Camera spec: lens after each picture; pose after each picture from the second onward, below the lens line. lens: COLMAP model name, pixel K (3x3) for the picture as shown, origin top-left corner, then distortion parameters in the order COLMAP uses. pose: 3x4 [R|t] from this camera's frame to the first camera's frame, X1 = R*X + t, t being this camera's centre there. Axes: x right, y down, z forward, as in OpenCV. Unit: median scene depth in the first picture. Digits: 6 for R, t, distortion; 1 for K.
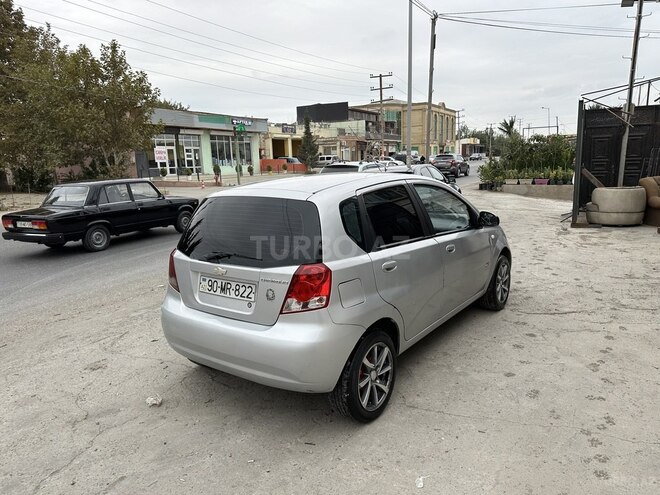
lens RADIAL K [[462.6, 0, 333.6], [0, 462.6, 245.8], [0, 0, 1]] dist [0.052280, -0.068391]
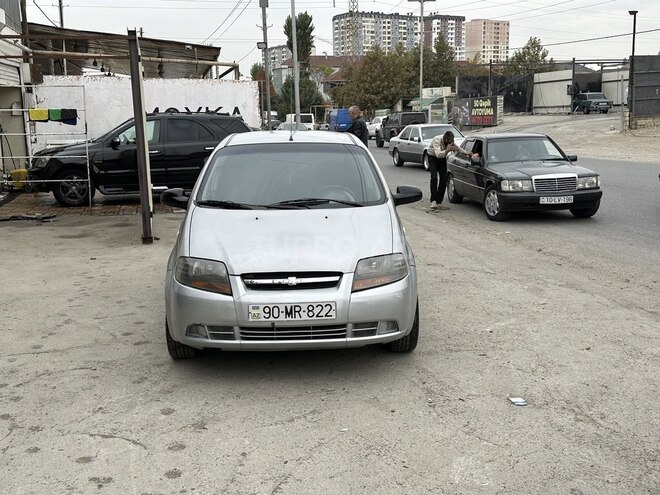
lens RADIAL K [[787.1, 0, 336.2], [0, 787.1, 245.3], [0, 0, 1]] dist [0.161643, -0.305142]
pose [[-0.770815, 0.148246, -0.619570, 0.387059], [-0.075850, 0.944273, 0.320305, -0.175460], [0.632527, 0.293891, -0.716615, 0.859866]]
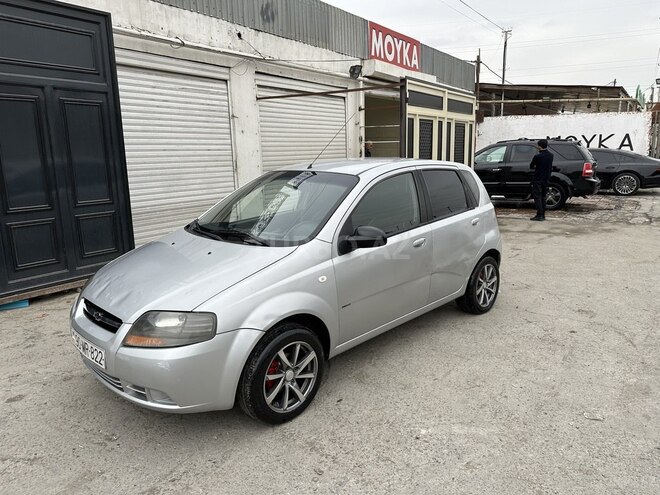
lens RADIAL K [[462.6, 0, 333.6], [0, 462.6, 245.8], [0, 0, 1]] dist [0.052280, -0.068391]
pose [[-0.989640, 0.026916, 0.141025, -0.020394], [0.078157, 0.924963, 0.371933, -0.133702], [-0.120432, 0.379102, -0.917484, 0.738646]]
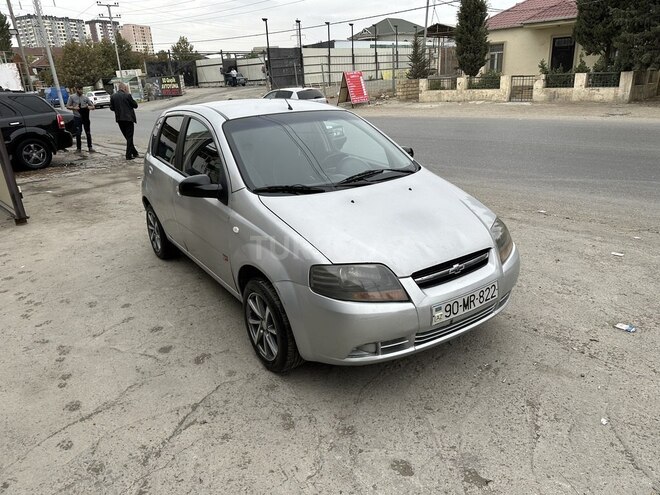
lens RADIAL K [[462.6, 0, 333.6], [0, 462.6, 245.8], [0, 0, 1]] dist [0.052280, -0.068391]
pose [[-0.323002, 0.364067, -0.873570, 0.355567], [-0.118652, 0.900186, 0.419031, -0.115176], [0.938931, 0.238999, -0.247564, 0.536628]]
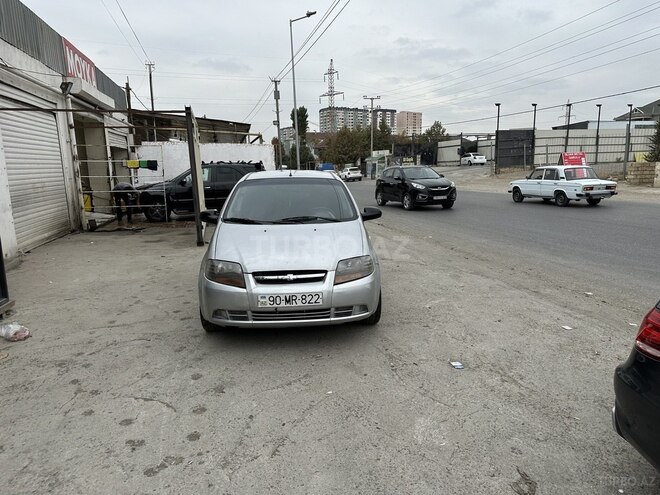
lens RADIAL K [[459.0, 0, 330.0], [0, 459.0, 247.5], [0, 0, 1]] dist [0.100927, -0.135629]
pose [[-0.759261, 0.158755, -0.631125, 0.331060], [-0.075291, 0.941849, 0.327492, -0.152018], [0.646416, 0.296171, -0.703157, 0.794295]]
